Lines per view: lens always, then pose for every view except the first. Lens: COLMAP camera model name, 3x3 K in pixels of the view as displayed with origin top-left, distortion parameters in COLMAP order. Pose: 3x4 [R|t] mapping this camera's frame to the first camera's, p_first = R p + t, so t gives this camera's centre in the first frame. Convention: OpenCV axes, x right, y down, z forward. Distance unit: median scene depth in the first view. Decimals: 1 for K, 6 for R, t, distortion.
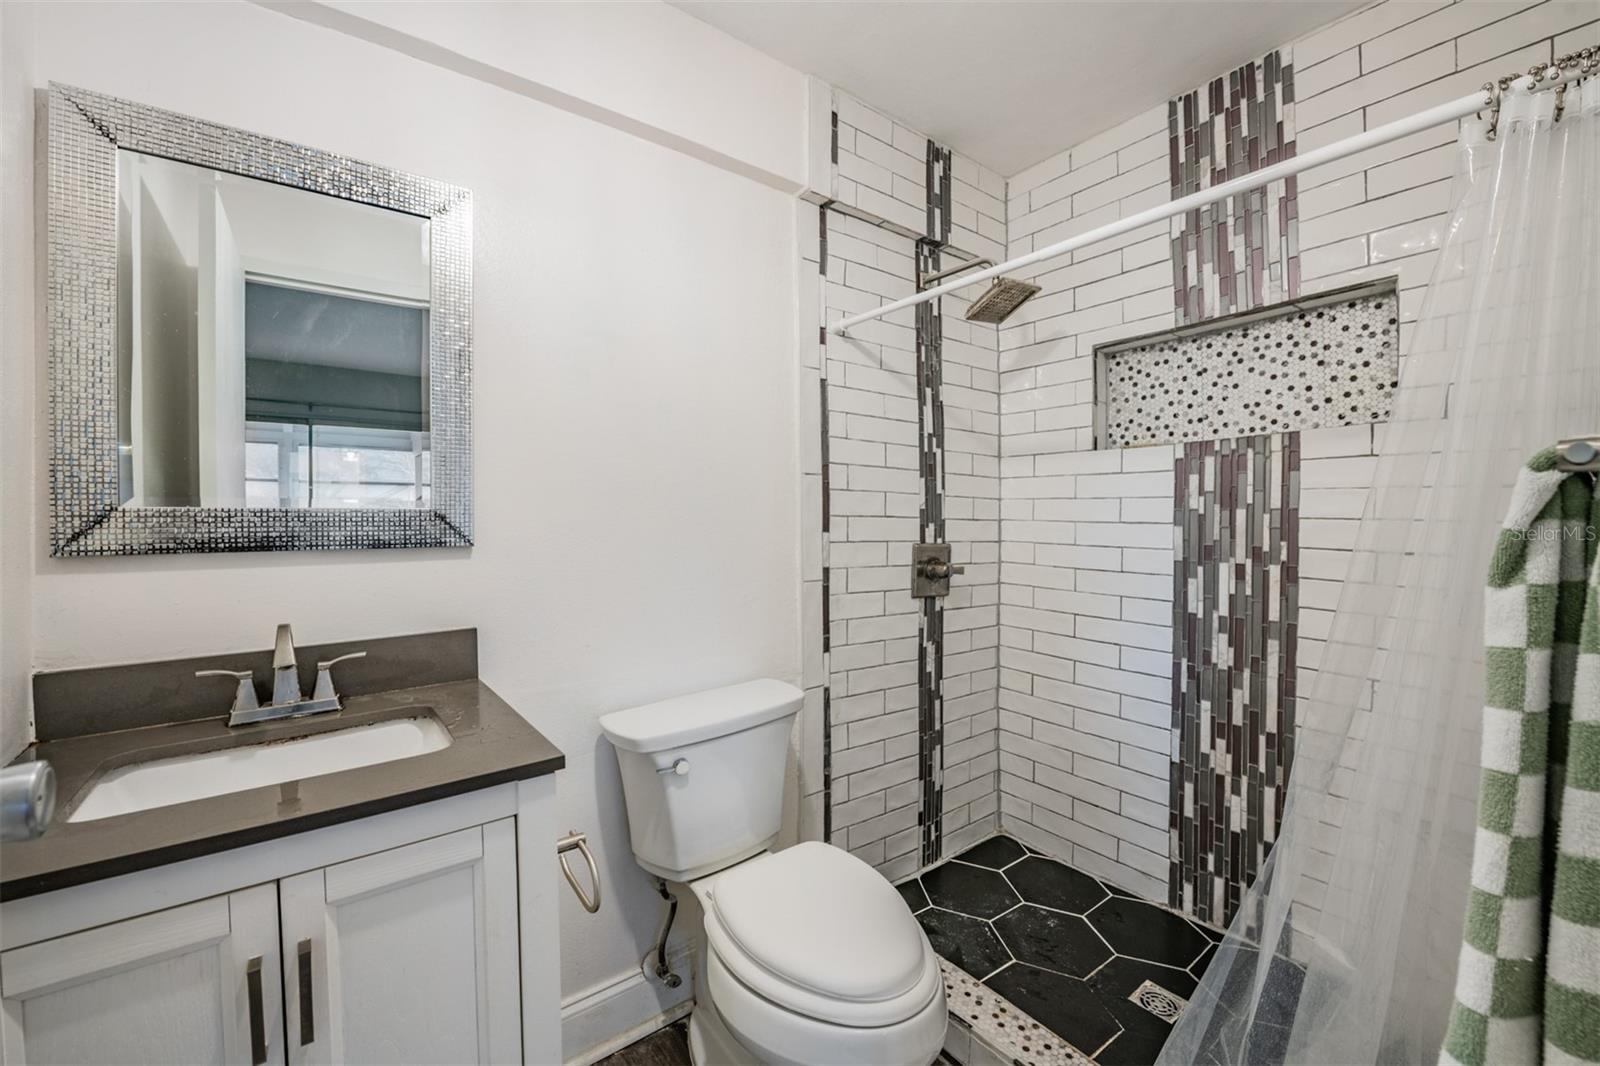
lens RADIAL K [[630.2, 0, 796.3], [0, 630.2, 520.8], [0, 0, 1]] dist [-0.000578, -0.004023]
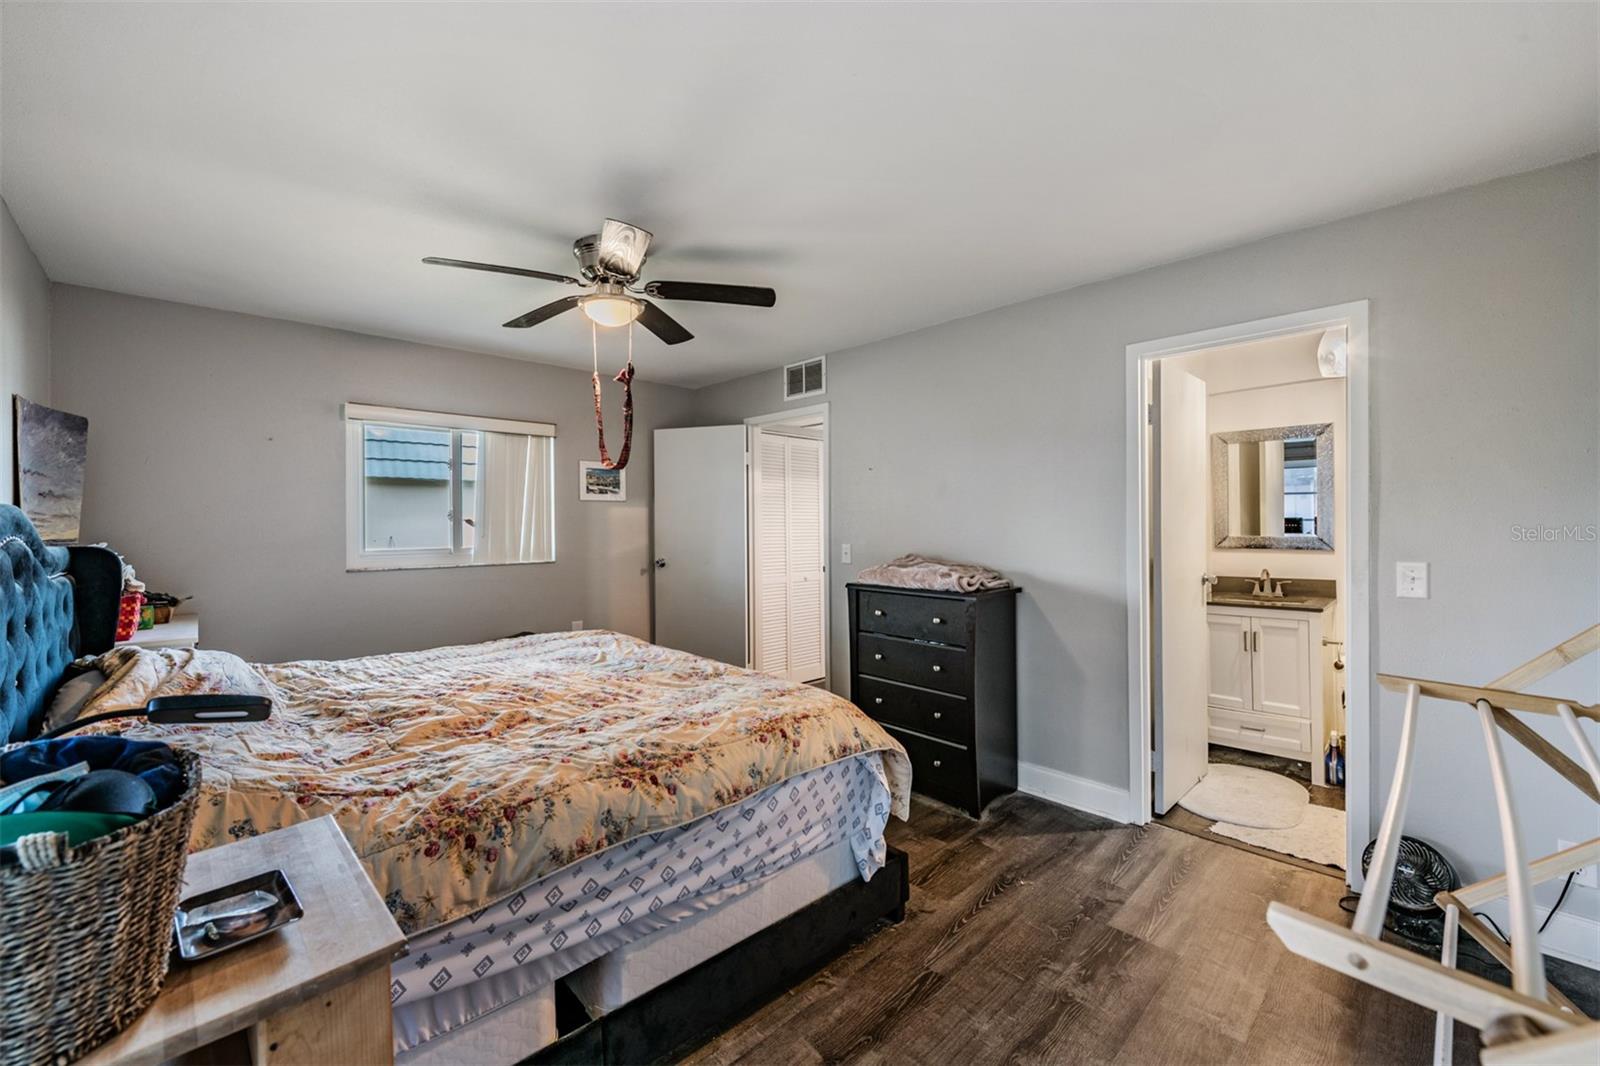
lens RADIAL K [[630.2, 0, 799.7], [0, 630.2, 522.5], [0, 0, 1]] dist [-0.000578, -0.004023]
pose [[0.098576, -0.005821, -0.995113, 2.455537], [0.003206, 0.999980, -0.005532, -0.088949], [0.995124, -0.002645, 0.098592, -1.965109]]
